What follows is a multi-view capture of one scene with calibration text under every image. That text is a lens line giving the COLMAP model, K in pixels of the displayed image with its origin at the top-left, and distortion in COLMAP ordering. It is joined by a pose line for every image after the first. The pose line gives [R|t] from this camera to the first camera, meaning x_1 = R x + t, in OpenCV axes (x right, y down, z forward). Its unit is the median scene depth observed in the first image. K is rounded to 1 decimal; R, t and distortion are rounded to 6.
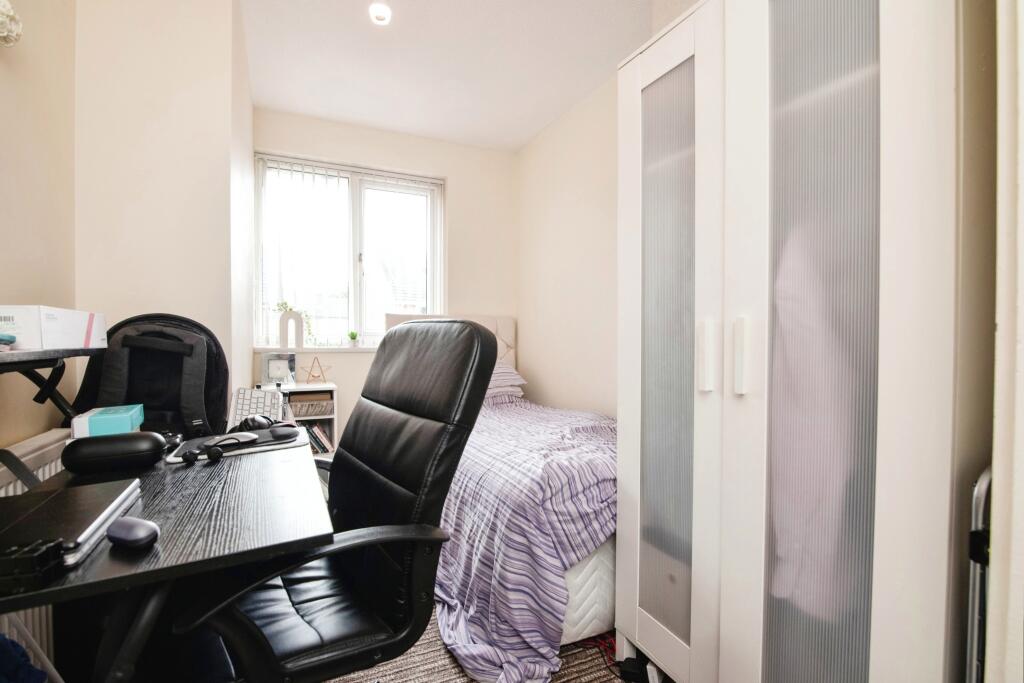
lens RADIAL K [[470.2, 0, 507.7], [0, 470.2, 348.5], [0, 0, 1]] dist [-0.020999, 0.000498]
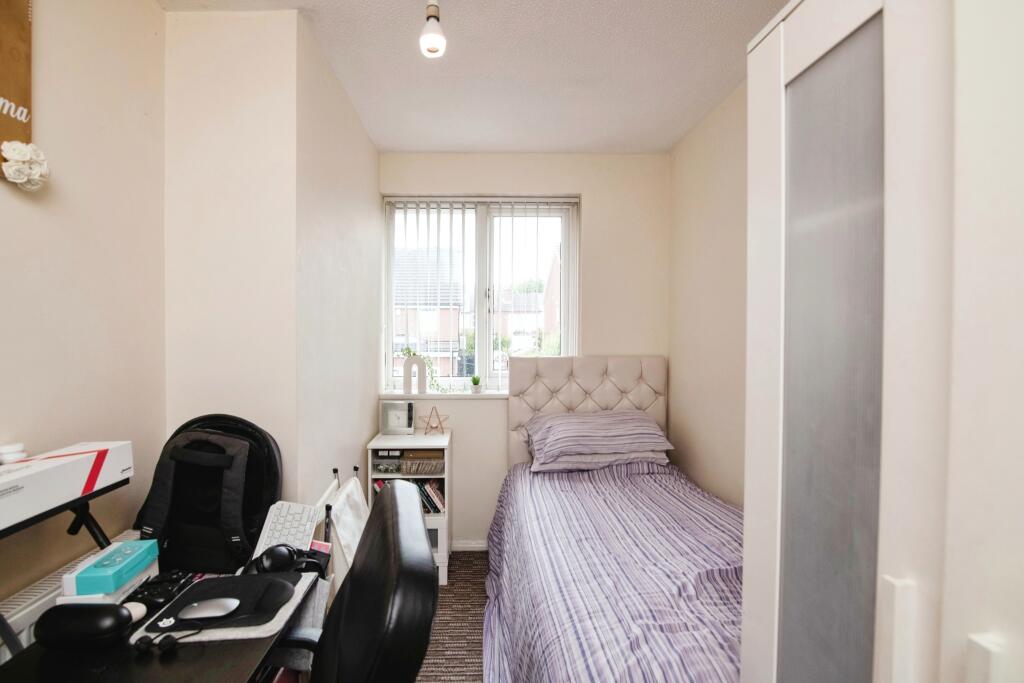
lens RADIAL K [[470.2, 0, 509.2], [0, 470.2, 334.1], [0, 0, 1]] dist [-0.020999, 0.000498]
pose [[0.917309, 0.005545, -0.398139, 0.116294], [-0.002721, 0.999967, 0.007657, -0.144953], [0.398168, -0.005940, 0.917293, 0.198045]]
